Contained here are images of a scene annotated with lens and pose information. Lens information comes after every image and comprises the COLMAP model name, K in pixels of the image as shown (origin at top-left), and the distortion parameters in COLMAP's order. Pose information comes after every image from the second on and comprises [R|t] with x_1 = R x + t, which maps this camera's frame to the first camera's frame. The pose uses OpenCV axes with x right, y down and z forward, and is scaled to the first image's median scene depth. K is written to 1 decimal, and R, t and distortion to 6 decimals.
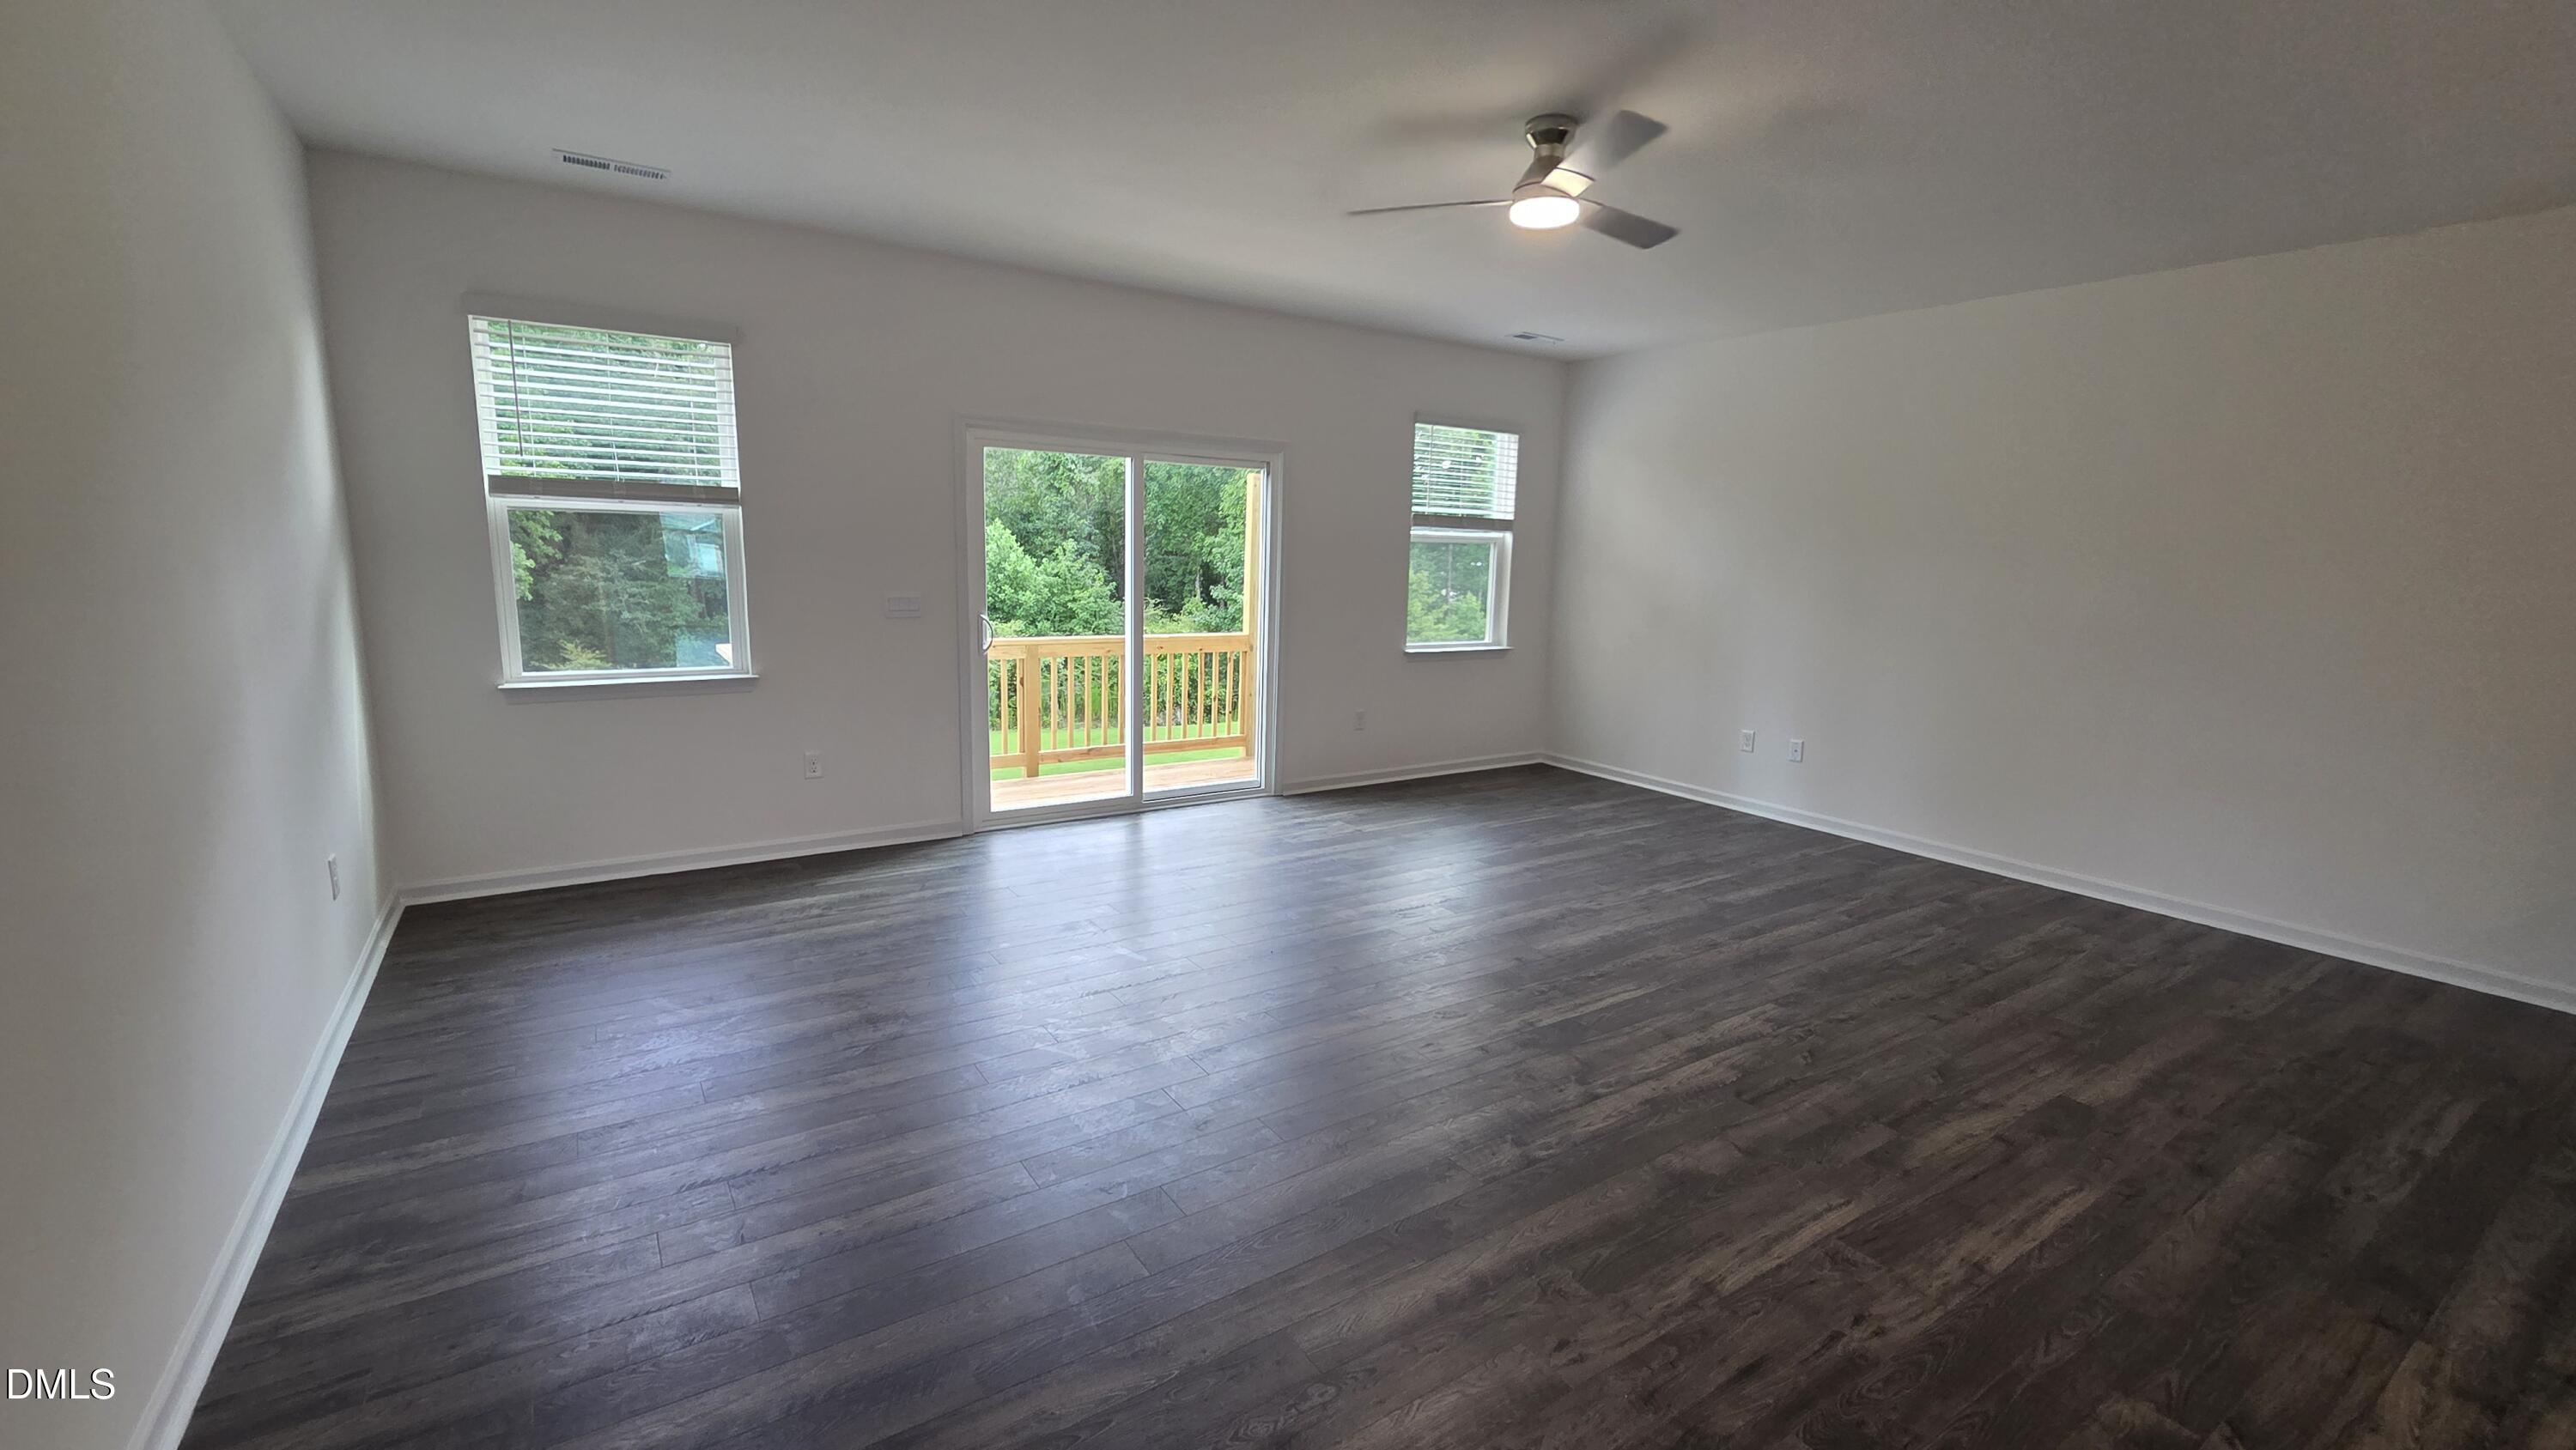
lens RADIAL K [[1057.3, 0, 1297.8], [0, 1057.3, 733.1], [0, 0, 1]] dist [-0.002314, 0.000059]
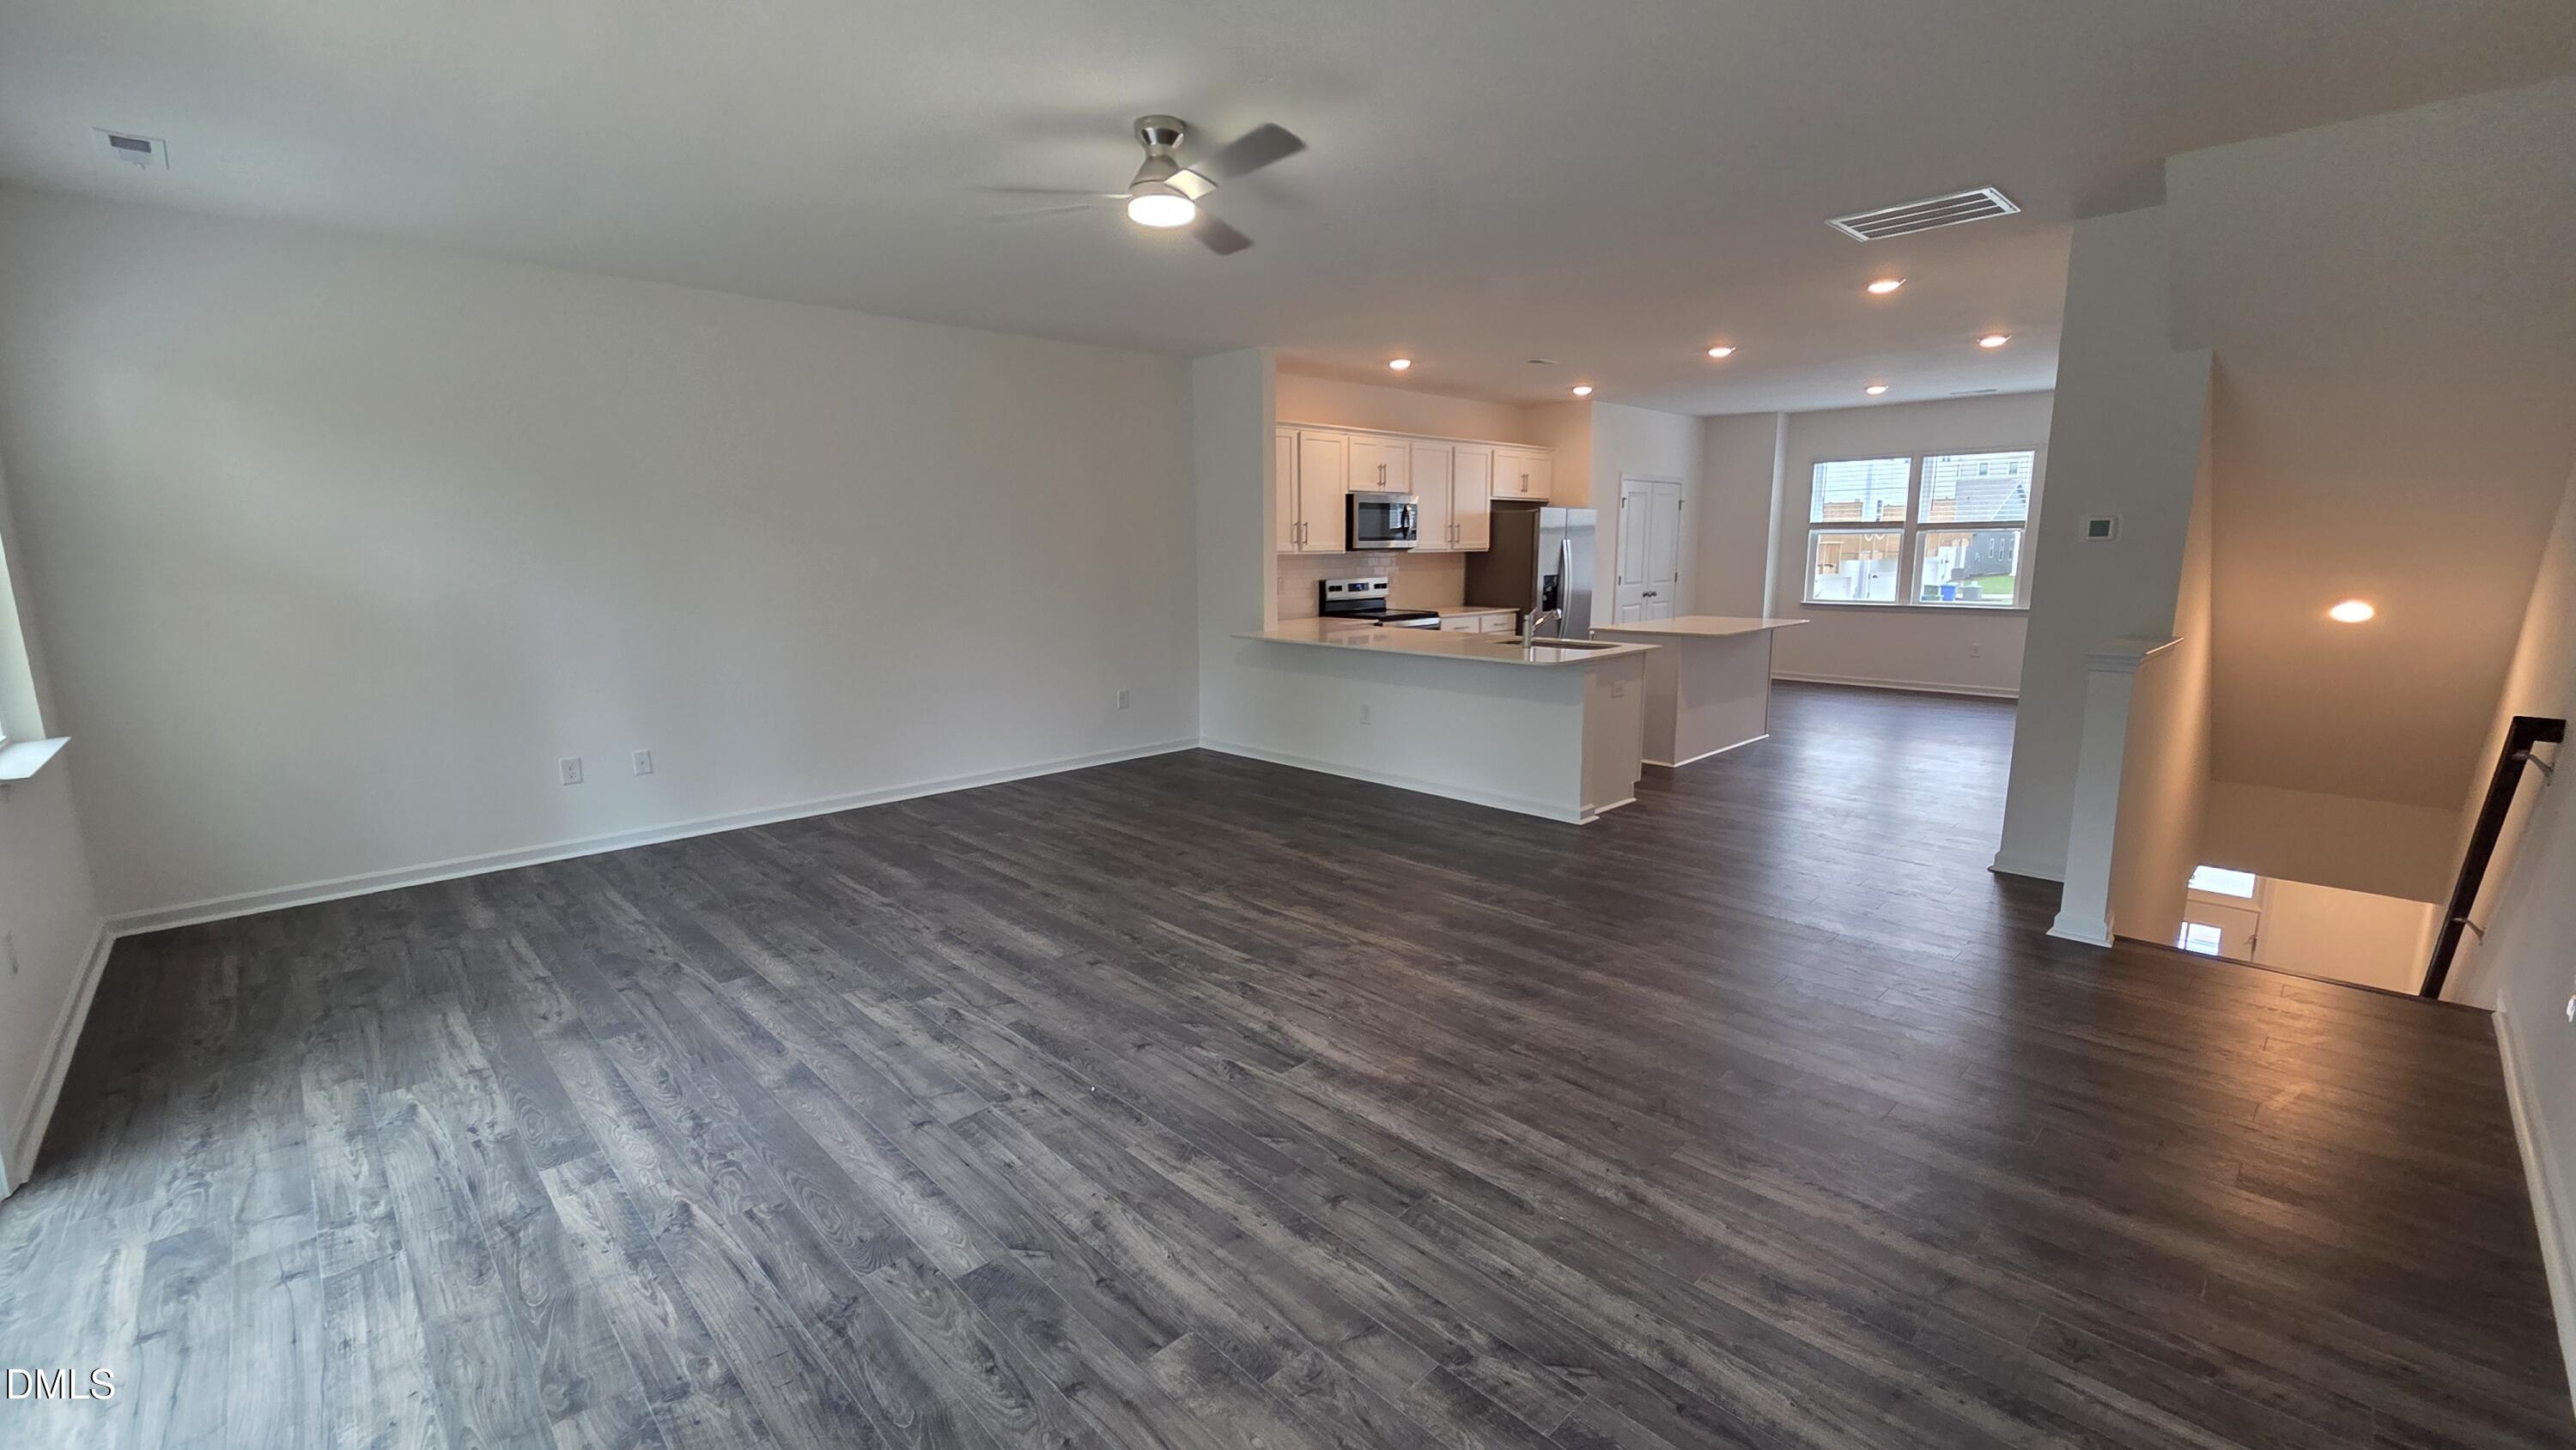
lens RADIAL K [[1057.3, 0, 1292.4], [0, 1057.3, 715.6], [0, 0, 1]] dist [-0.002314, 0.000059]
pose [[-0.175914, -0.184805, 0.966903, -0.733256], [0.170388, 0.961679, 0.214806, -0.184190], [-0.969547, 0.202536, -0.137685, 0.936829]]
